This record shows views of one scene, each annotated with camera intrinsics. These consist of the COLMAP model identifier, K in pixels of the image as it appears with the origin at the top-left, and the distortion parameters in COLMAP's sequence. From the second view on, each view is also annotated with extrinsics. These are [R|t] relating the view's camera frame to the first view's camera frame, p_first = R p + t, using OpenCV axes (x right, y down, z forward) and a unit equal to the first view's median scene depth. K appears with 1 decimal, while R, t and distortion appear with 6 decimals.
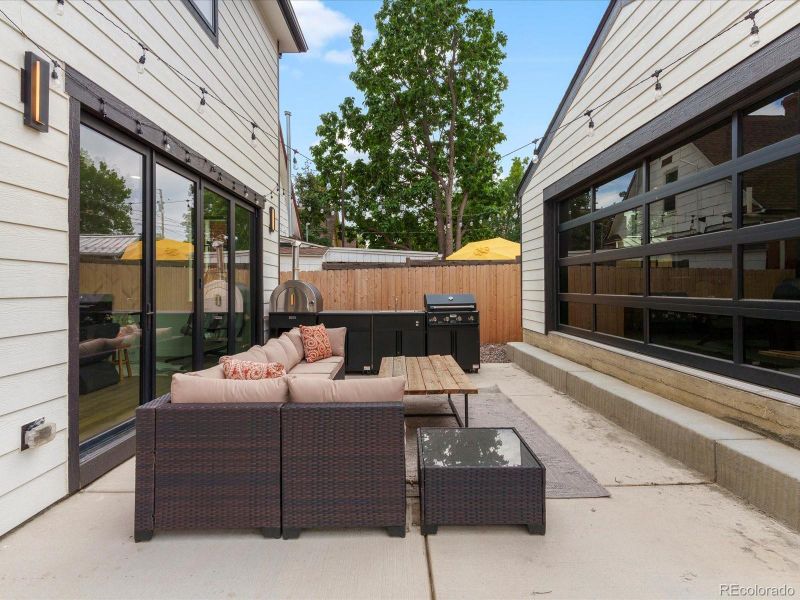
lens RADIAL K [[436.5, 0, 419.7], [0, 436.5, 283.6], [0, 0, 1]] dist [0.000586, -0.000012]
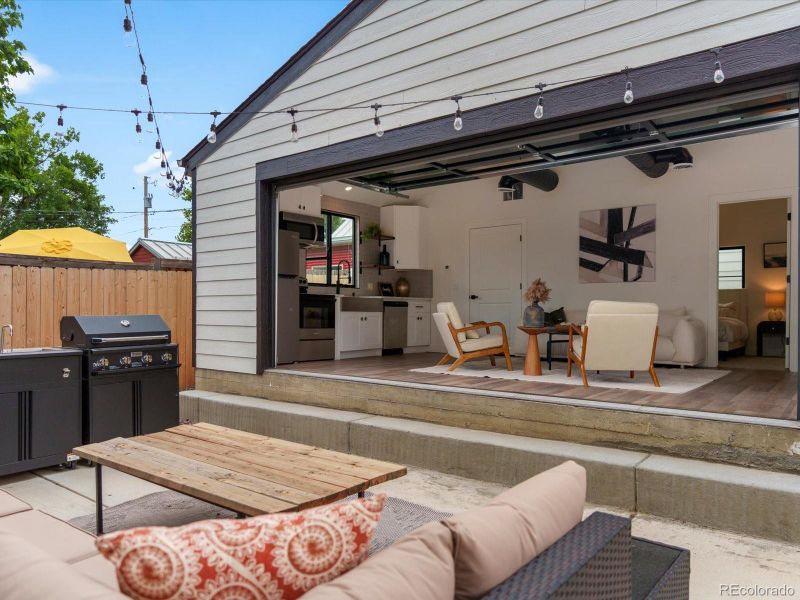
lens RADIAL K [[568.7, 0, 402.2], [0, 568.7, 305.0], [0, 0, 1]] dist [0.004112, 0.003099]
pose [[0.655273, 0.014302, 0.755256, -0.254265], [-0.010436, 0.999897, -0.009880, 0.014388], [-0.755320, -0.001408, 0.655355, 0.259479]]
